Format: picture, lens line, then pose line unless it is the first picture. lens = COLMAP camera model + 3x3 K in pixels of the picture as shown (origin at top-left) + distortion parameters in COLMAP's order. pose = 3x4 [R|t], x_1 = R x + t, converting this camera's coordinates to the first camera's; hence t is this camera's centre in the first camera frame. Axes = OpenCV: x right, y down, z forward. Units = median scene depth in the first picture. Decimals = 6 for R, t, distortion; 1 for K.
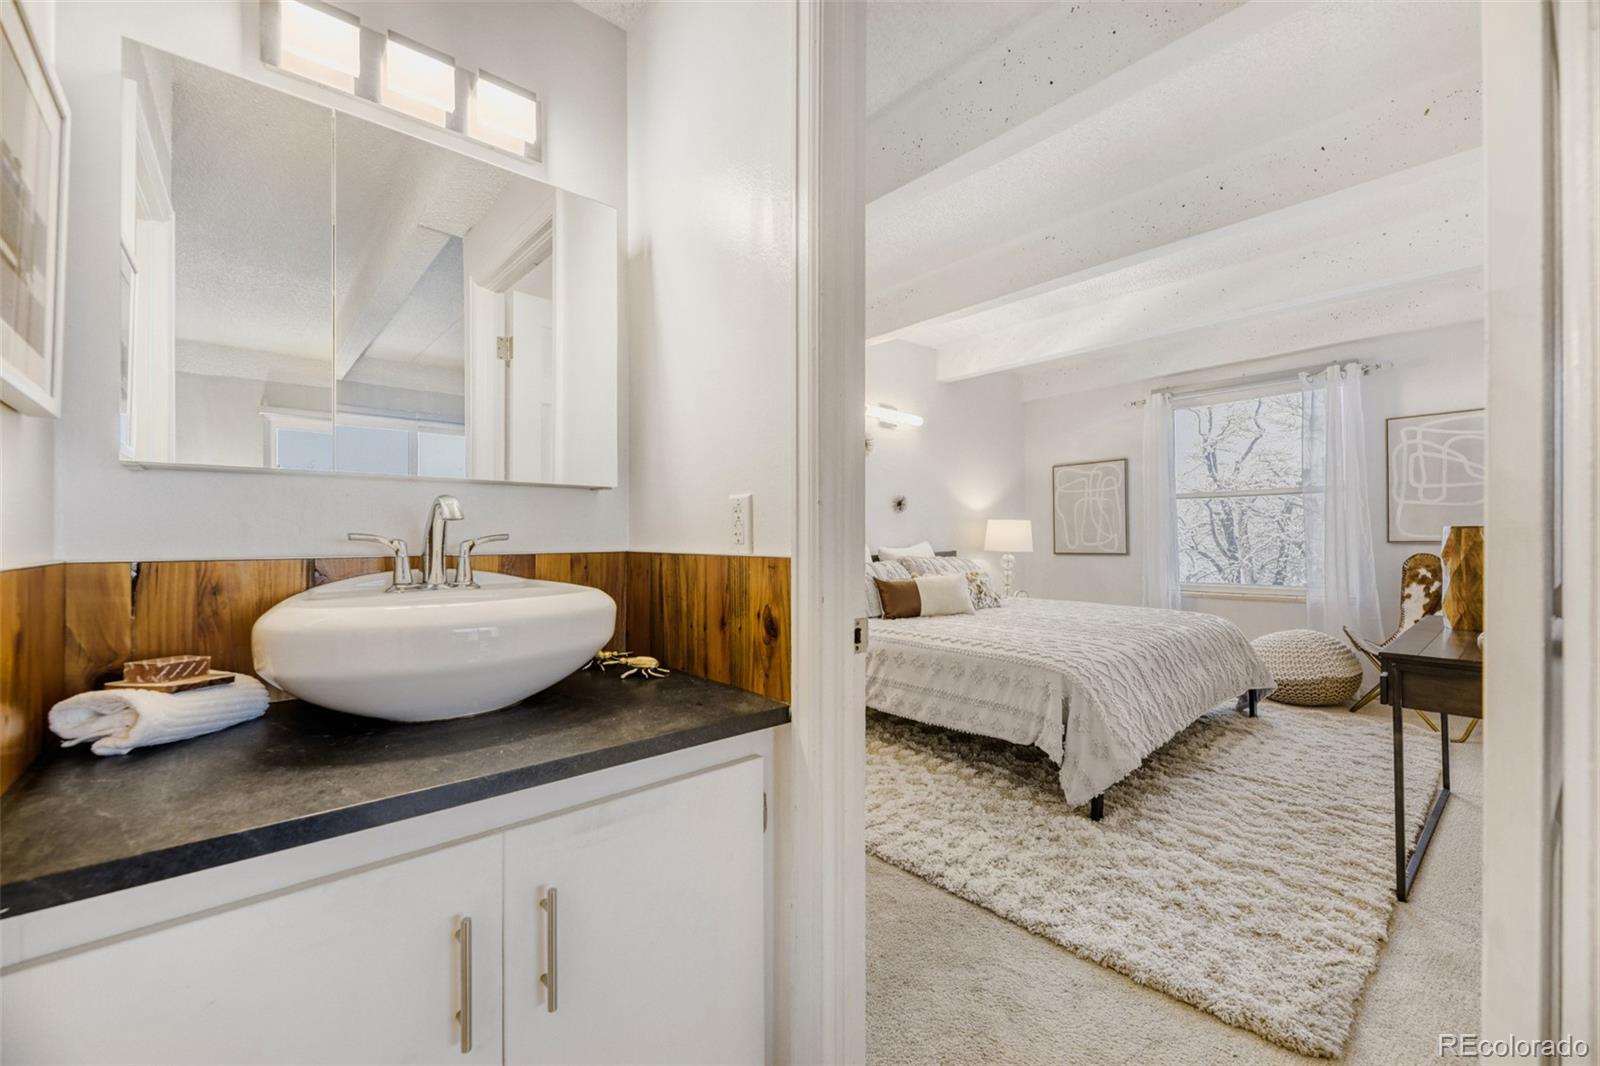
lens RADIAL K [[643.6, 0, 789.2], [0, 643.6, 534.7], [0, 0, 1]] dist [0.005478, -0.002603]
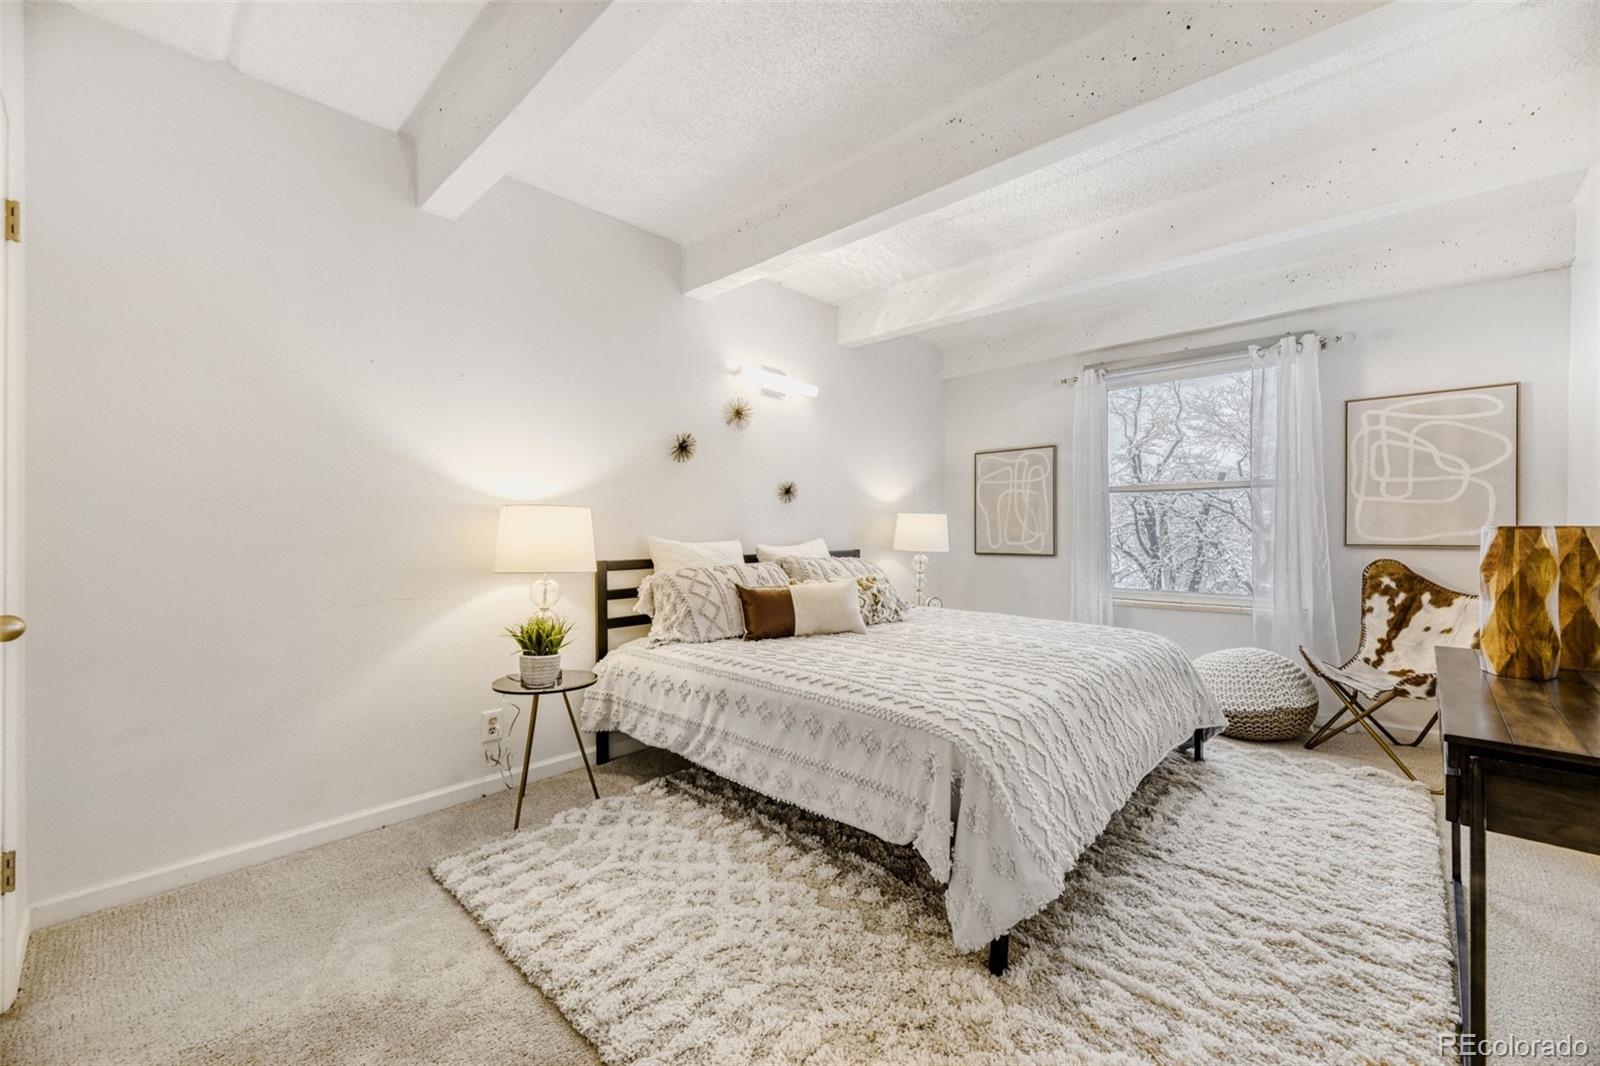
lens RADIAL K [[643.6, 0, 800.0], [0, 643.6, 532.5], [0, 0, 1]] dist [0.005478, -0.002603]
pose [[0.994725, 0.012242, 0.101848, 0.133520], [-0.012671, 0.999913, 0.003559, 0.000623], [-0.101796, -0.004831, 0.994794, 0.242545]]
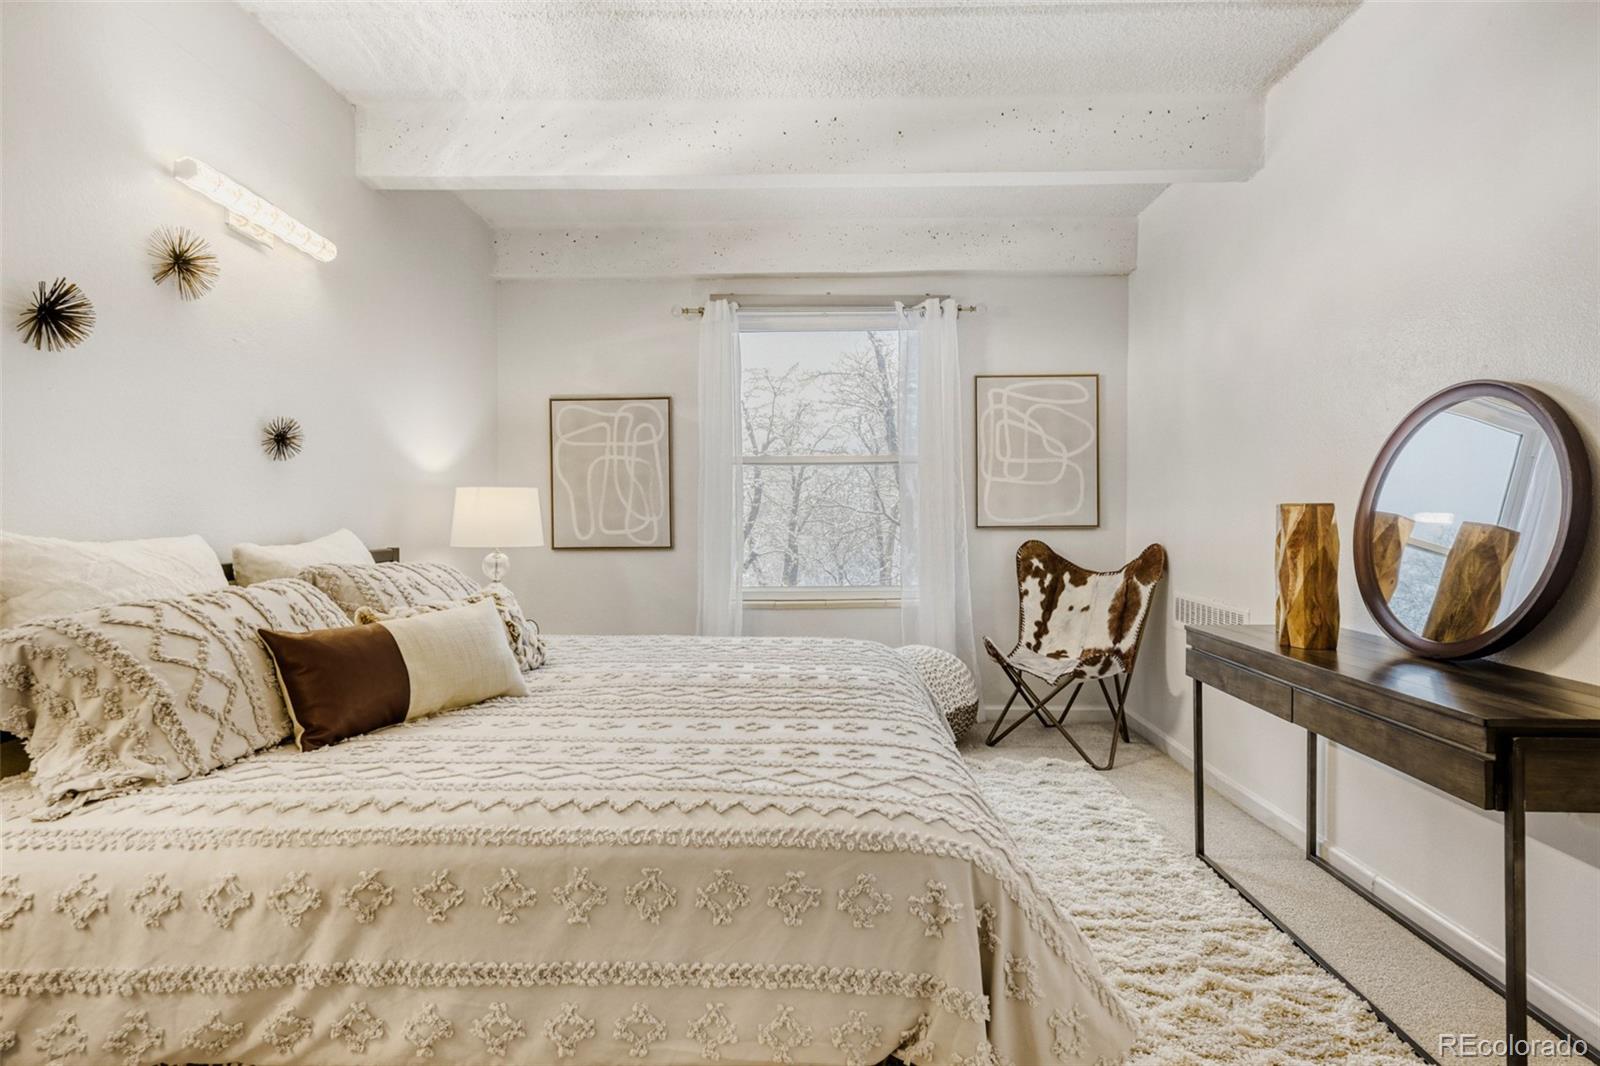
lens RADIAL K [[848.7, 0, 799.7], [0, 848.7, 526.9], [0, 0, 1]] dist [0.019928, 0.001183]
pose [[0.662996, -0.001757, 0.748621, -0.024420], [-0.003920, 0.999975, 0.005819, 0.005938], [-0.748613, -0.006792, 0.662973, 0.491640]]
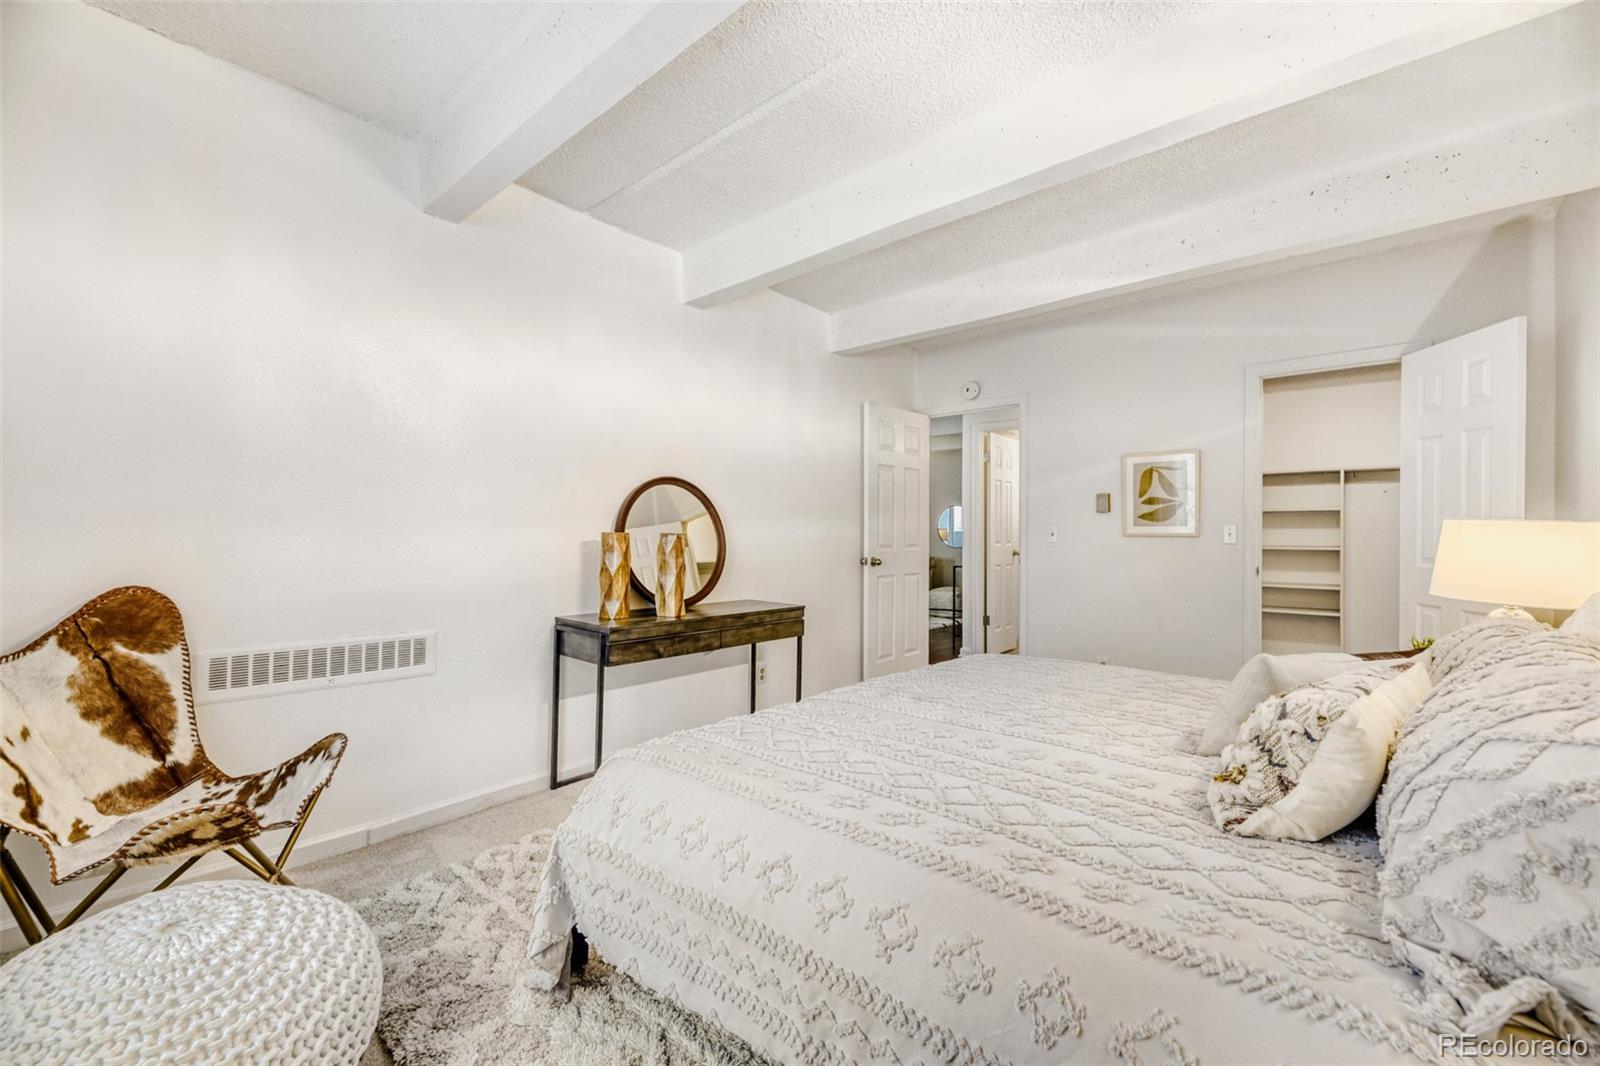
lens RADIAL K [[643.6, 0, 796.2], [0, 643.6, 538.7], [0, 0, 1]] dist [0.005478, -0.002603]
pose [[-0.988994, -0.000006, -0.147953, 0.628958], [-0.001281, 0.999963, 0.008524, -0.010855], [0.147948, 0.008620, -0.988958, 1.430672]]
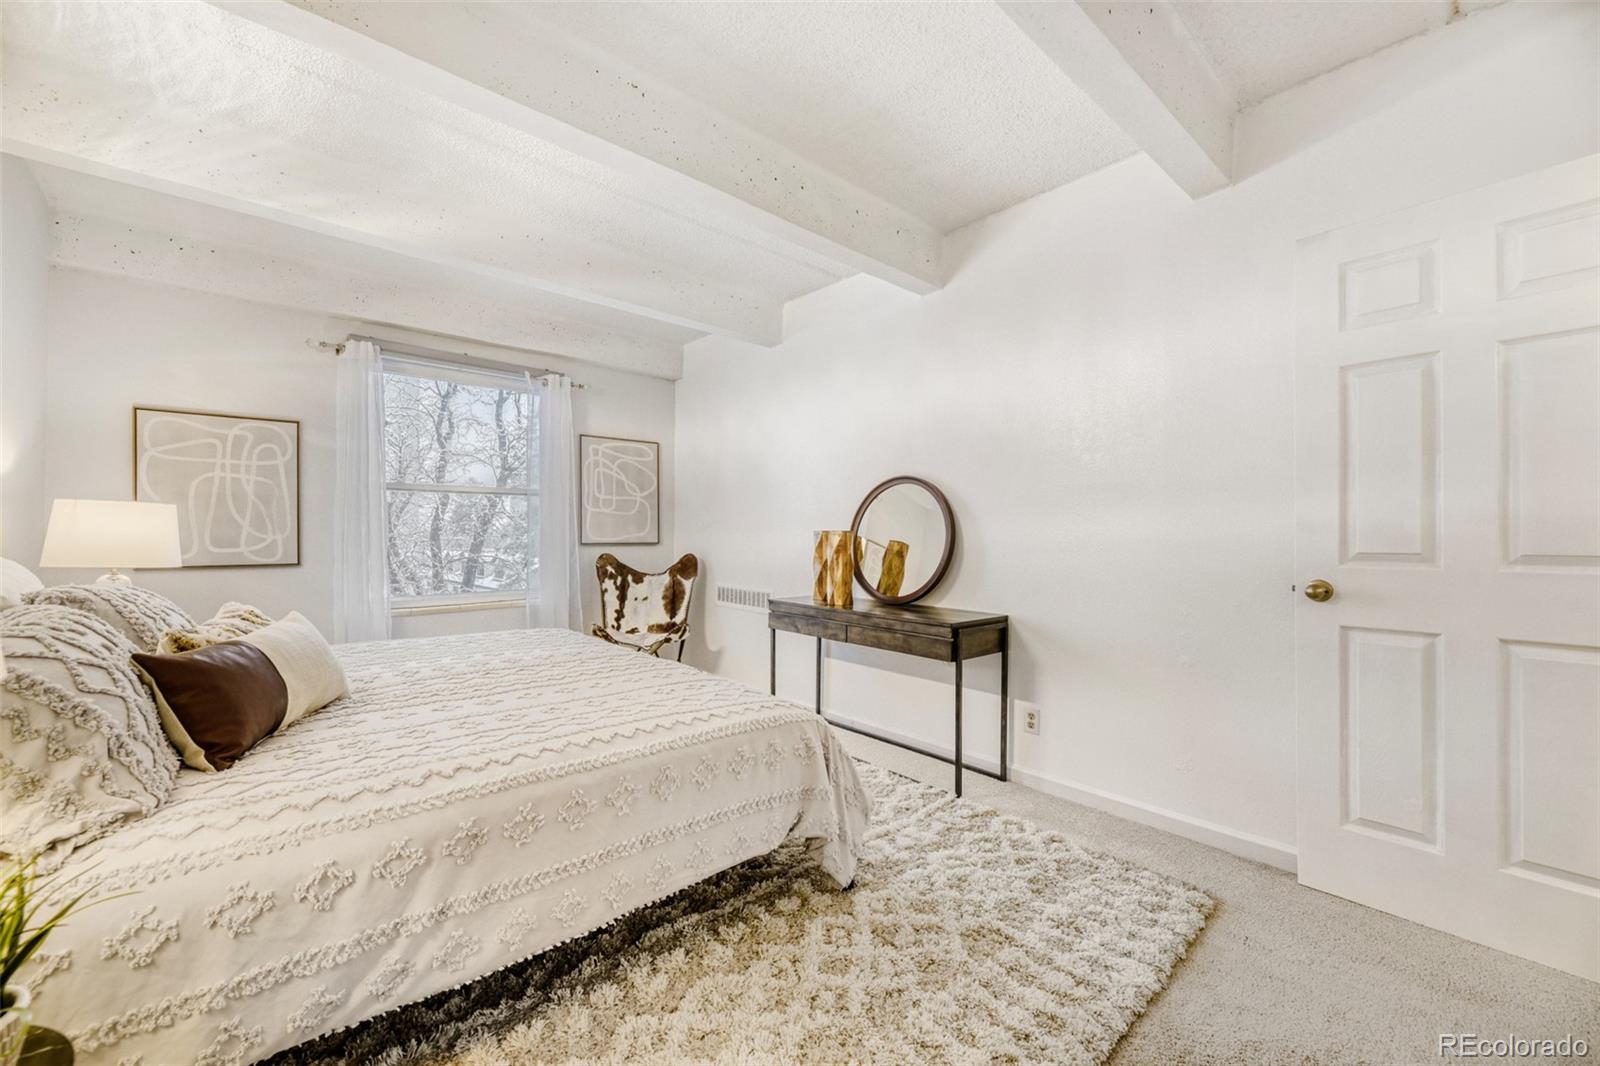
lens RADIAL K [[643.6, 0, 799.2], [0, 643.6, 531.0], [0, 0, 1]] dist [0.005478, -0.002603]
pose [[-0.023708, 0.016828, 0.999577, -0.217202], [-0.004062, 0.999848, -0.016929, 0.006569], [-0.999711, -0.004462, -0.023636, 0.697053]]
